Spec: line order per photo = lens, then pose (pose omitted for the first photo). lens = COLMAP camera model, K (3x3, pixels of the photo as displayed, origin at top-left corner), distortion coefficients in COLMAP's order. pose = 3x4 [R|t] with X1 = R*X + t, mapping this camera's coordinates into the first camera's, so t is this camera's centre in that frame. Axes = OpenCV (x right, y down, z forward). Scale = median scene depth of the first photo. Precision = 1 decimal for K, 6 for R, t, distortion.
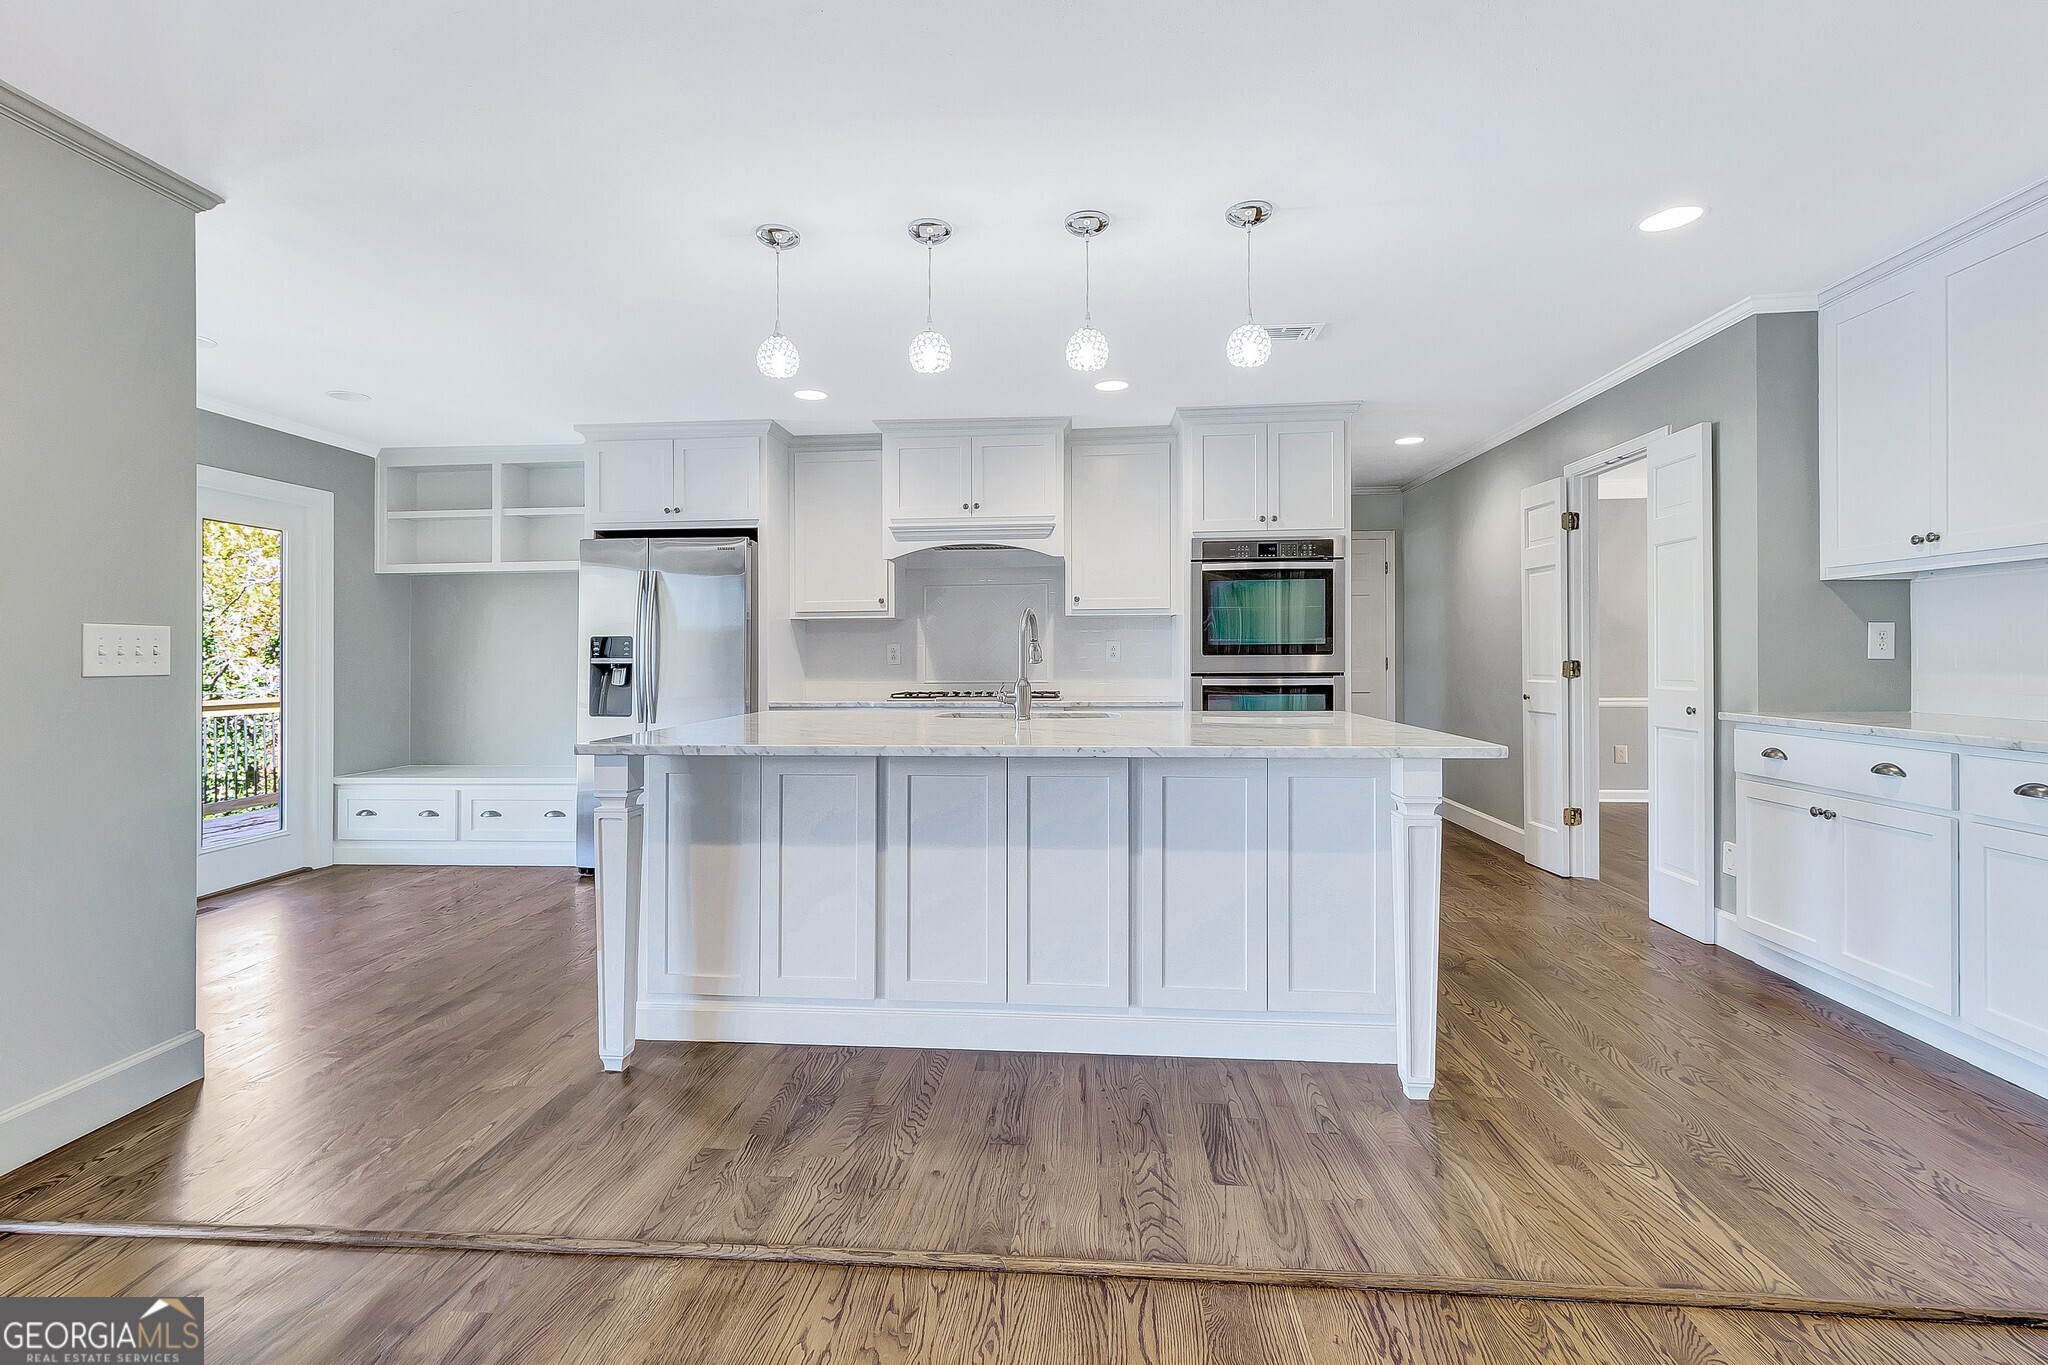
lens RADIAL K [[964.8, 0, 998.4], [0, 964.8, 658.1], [0, 0, 1]] dist [-0.002996, -0.000598]
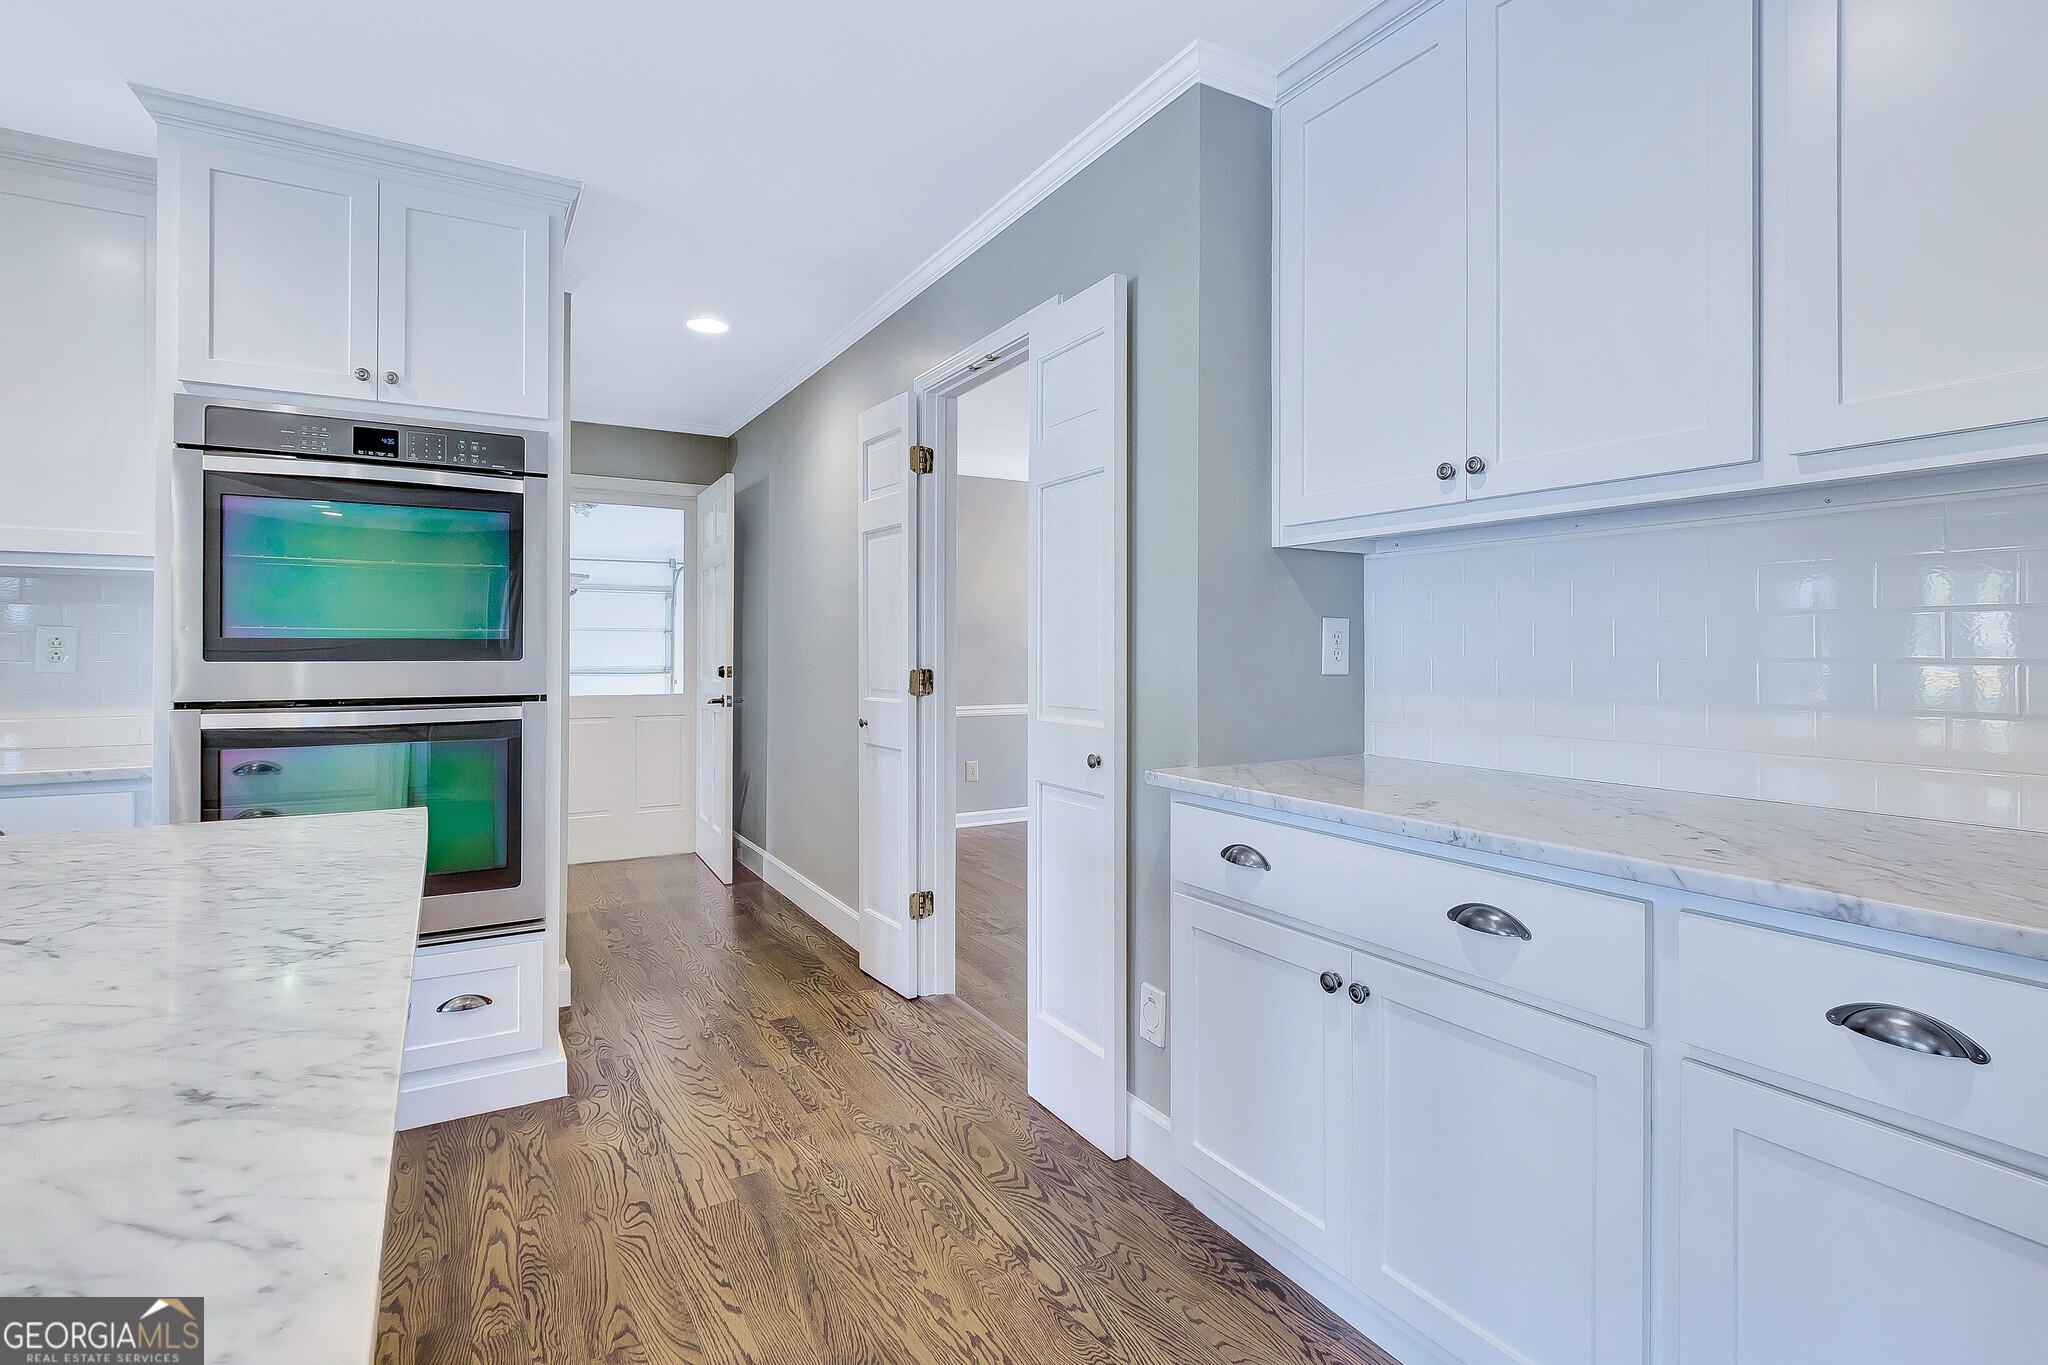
lens RADIAL K [[964.8, 0, 998.4], [0, 964.8, 658.1], [0, 0, 1]] dist [-0.002996, -0.000598]
pose [[0.816555, 0.003474, 0.577257, 0.258082], [-0.006901, 0.999969, 0.003744, -0.008466], [-0.577226, -0.007041, 0.816554, 0.433345]]
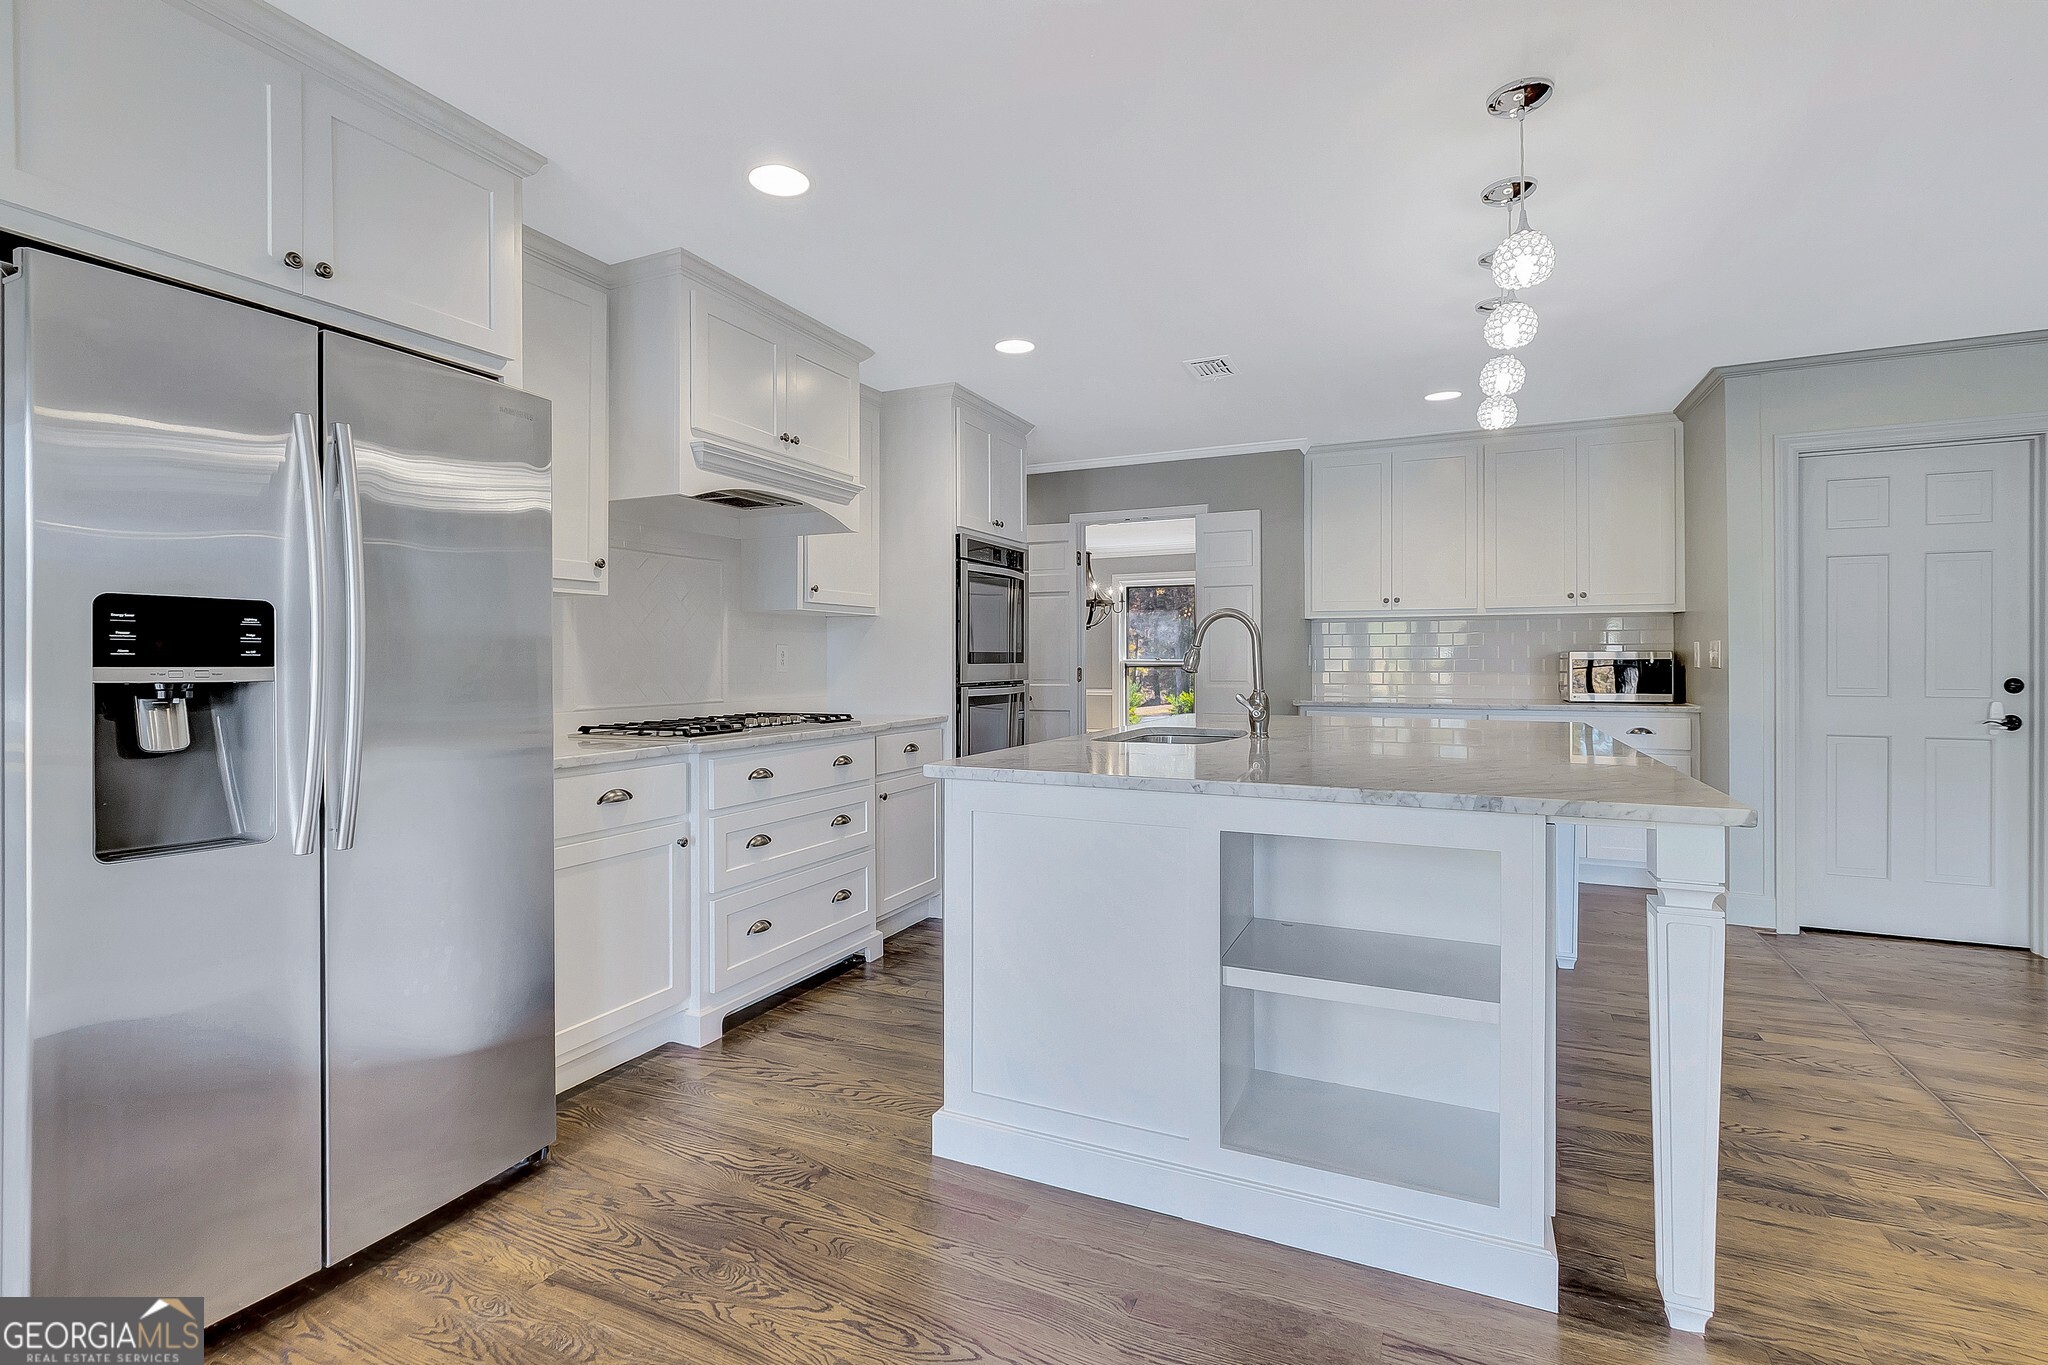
lens RADIAL K [[952.2, 0, 1019.6], [0, 952.2, 663.4], [0, 0, 1]] dist [0.002604, 0.000678]
pose [[0.345374, 0.003006, 0.938460, -0.611950], [0.001815, 0.999991, -0.003872, 0.000872], [-0.938463, 0.003041, 0.345365, 0.646818]]
